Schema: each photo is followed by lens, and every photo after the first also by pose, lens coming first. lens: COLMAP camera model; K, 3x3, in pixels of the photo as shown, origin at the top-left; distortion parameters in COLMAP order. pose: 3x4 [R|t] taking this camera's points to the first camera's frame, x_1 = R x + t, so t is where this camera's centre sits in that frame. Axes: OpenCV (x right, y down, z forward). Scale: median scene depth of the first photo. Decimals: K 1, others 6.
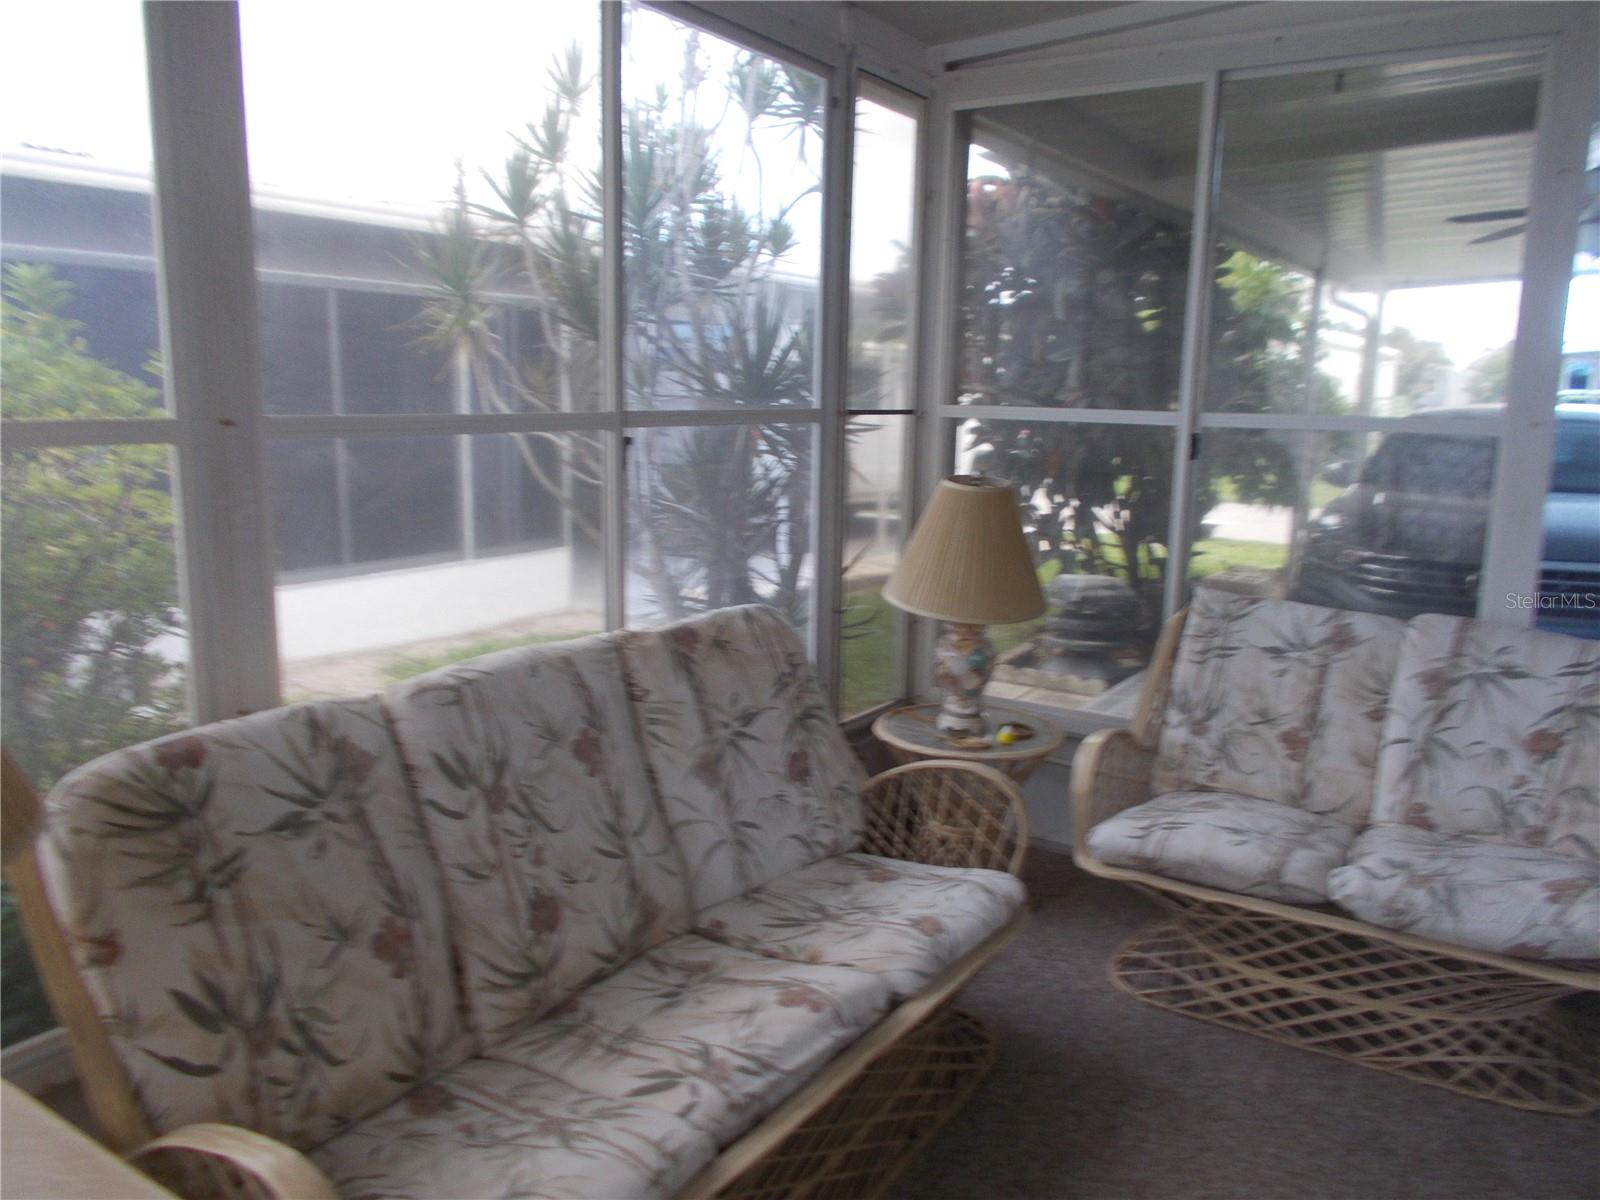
lens RADIAL K [[1235.3, 0, 800.0], [0, 1235.3, 600.0], [0, 0, 1]] dist [-0.009305, -0.003896]
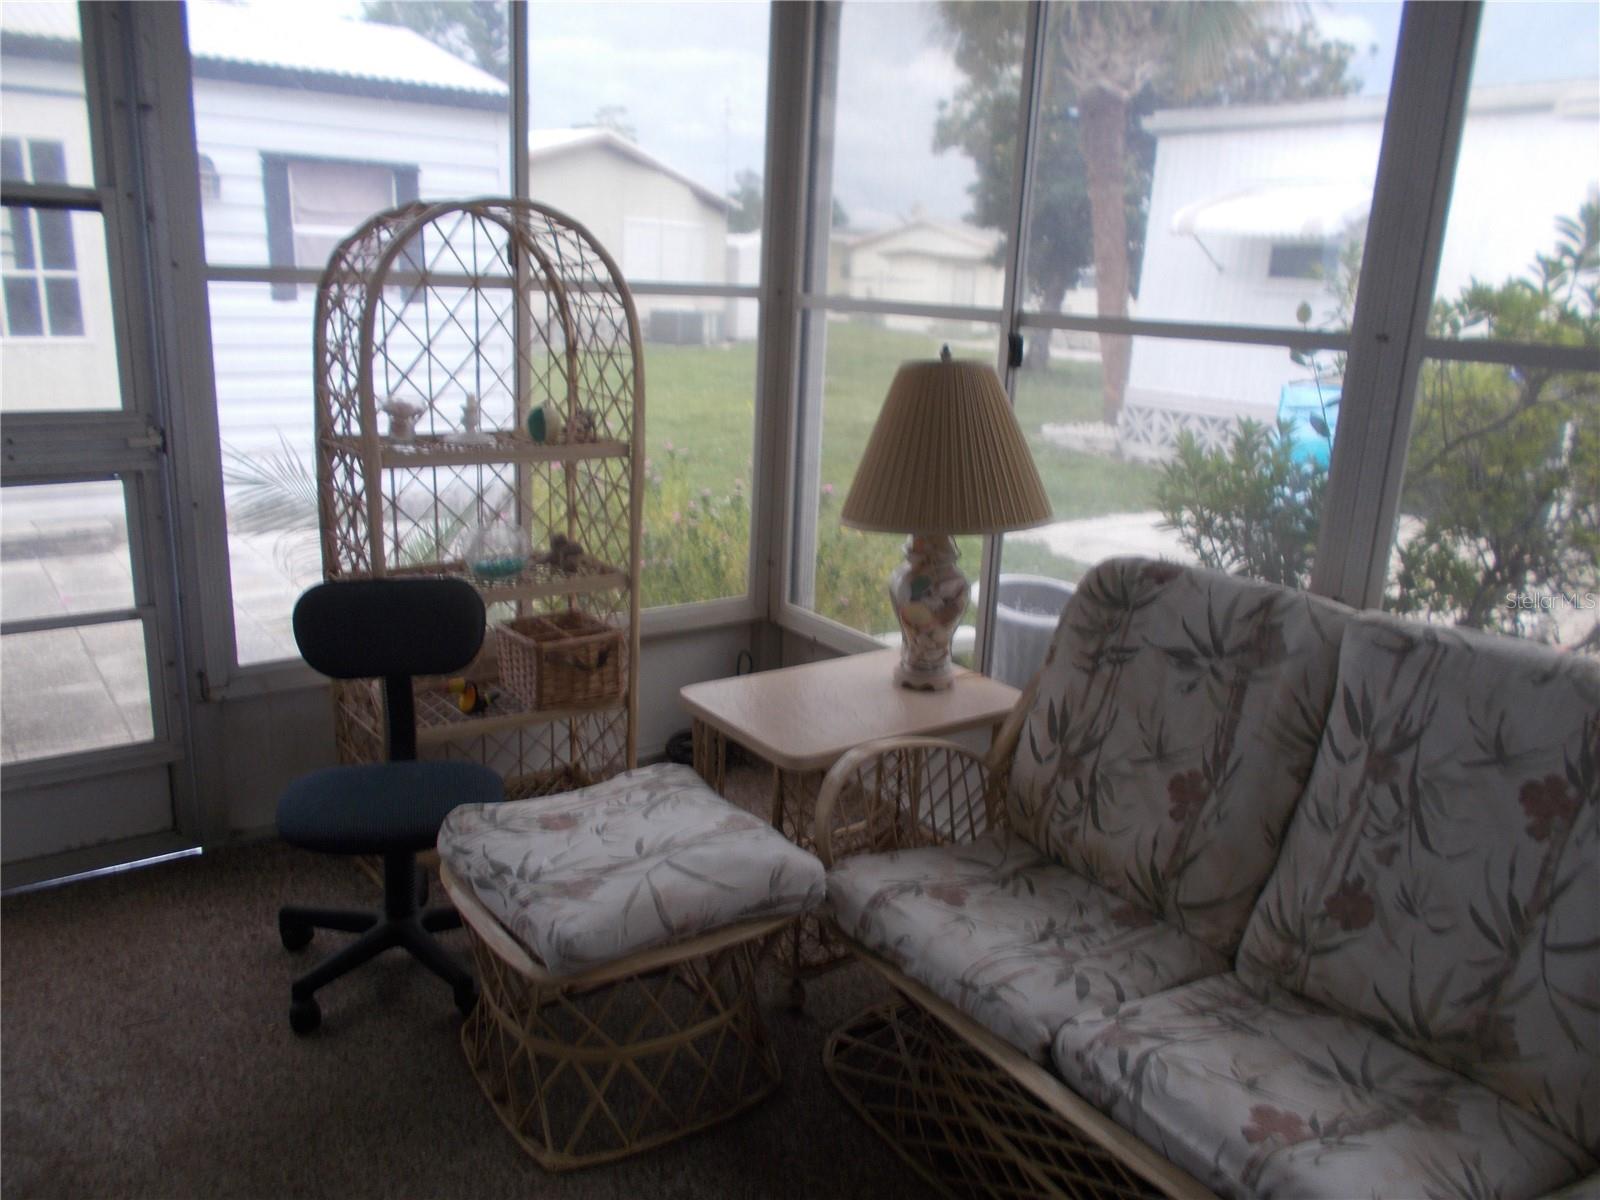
lens RADIAL K [[1235.3, 0, 800.0], [0, 1235.3, 600.0], [0, 0, 1]] dist [-0.009305, -0.003896]
pose [[-0.371667, 0.207892, -0.904790, 0.783541], [-0.201104, 0.933434, 0.297082, -0.151066], [0.906323, 0.292373, -0.305119, 0.956073]]
